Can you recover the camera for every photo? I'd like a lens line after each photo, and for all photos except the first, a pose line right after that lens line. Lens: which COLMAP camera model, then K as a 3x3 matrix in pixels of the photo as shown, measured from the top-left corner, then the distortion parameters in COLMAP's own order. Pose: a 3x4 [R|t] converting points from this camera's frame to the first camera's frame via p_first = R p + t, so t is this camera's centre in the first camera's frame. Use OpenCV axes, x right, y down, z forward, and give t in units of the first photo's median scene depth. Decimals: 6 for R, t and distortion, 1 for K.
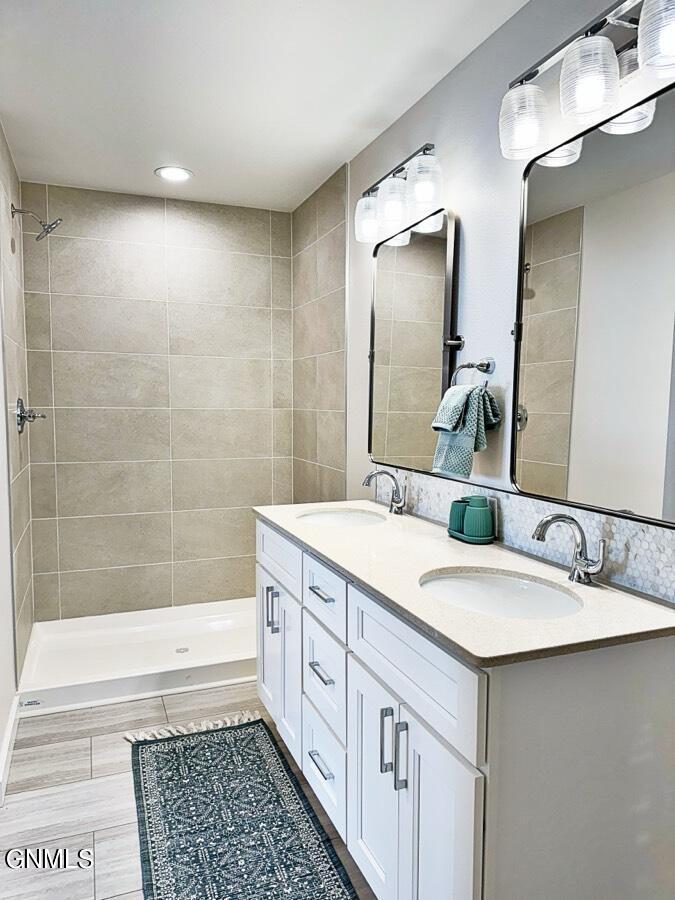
lens RADIAL K [[646.7, 0, 329.1], [0, 646.7, 453.6], [0, 0, 1]] dist [0.068481, -0.071504]
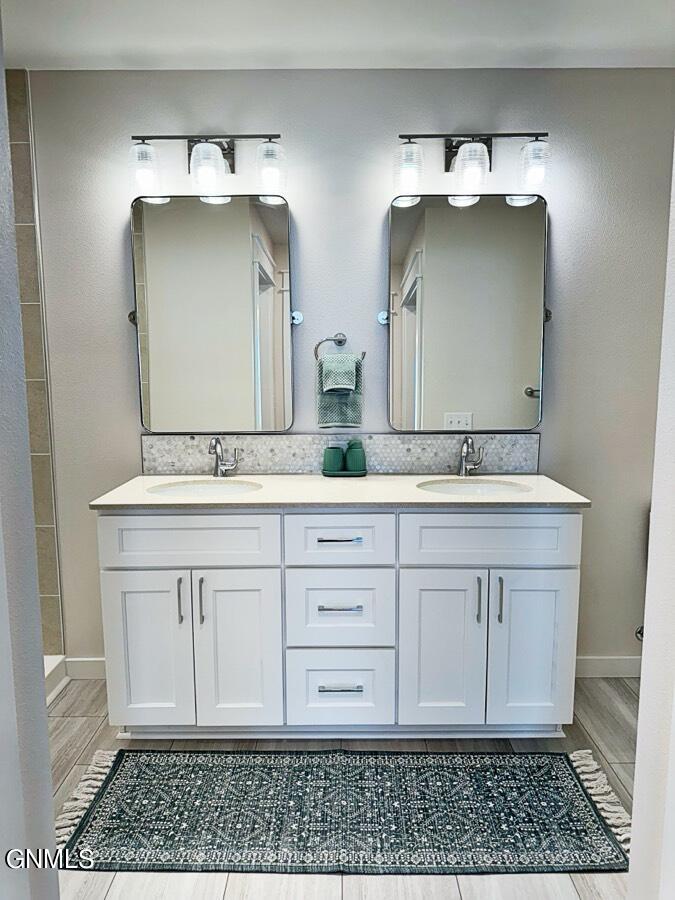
lens RADIAL K [[646.7, 0, 329.1], [0, 646.7, 453.6], [0, 0, 1]] dist [0.068481, -0.071504]
pose [[0.362911, -0.128413, 0.922933, -0.917155], [0.085463, 0.990871, 0.104260, -0.043913], [-0.927896, 0.041039, 0.370573, 0.531212]]
